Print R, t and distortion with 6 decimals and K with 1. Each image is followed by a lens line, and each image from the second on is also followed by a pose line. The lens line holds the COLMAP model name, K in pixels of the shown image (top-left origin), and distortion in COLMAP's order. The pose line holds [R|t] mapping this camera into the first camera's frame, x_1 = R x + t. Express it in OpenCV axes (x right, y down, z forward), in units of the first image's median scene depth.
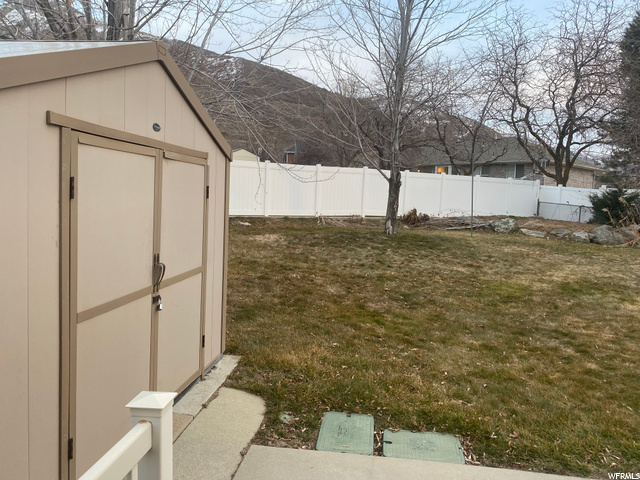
lens RADIAL K [[479.2, 0, 321.9], [0, 479.2, 234.2], [0, 0, 1]] dist [0.009818, 0.004663]
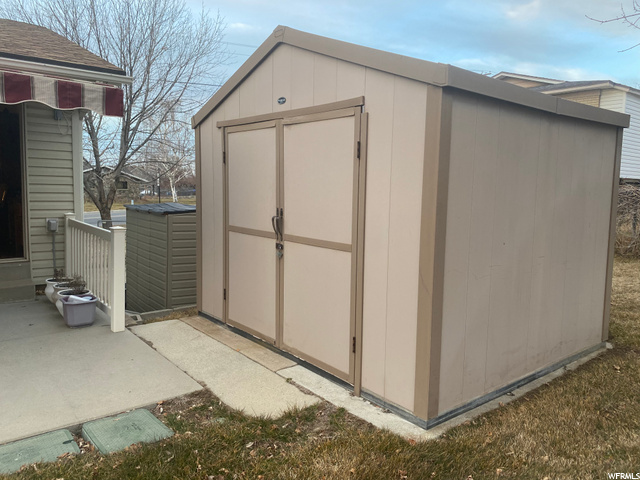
lens RADIAL K [[479.2, 0, 321.9], [0, 479.2, 234.2], [0, 0, 1]] dist [0.009818, 0.004663]
pose [[-0.682037, 0.021732, -0.730995, 0.428801], [-0.108335, 0.985528, 0.130379, -0.058375], [0.723249, 0.168115, -0.669812, 1.786513]]
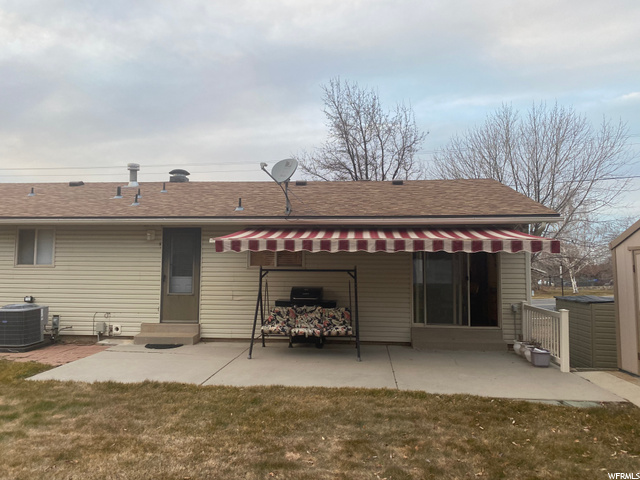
lens RADIAL K [[479.2, 0, 321.9], [0, 479.2, 234.2], [0, 0, 1]] dist [0.009818, 0.004663]
pose [[-0.998217, -0.042354, -0.042067, 1.074452], [-0.042649, 0.999071, 0.006137, -0.163203], [0.041768, 0.007921, -0.999096, 2.683381]]
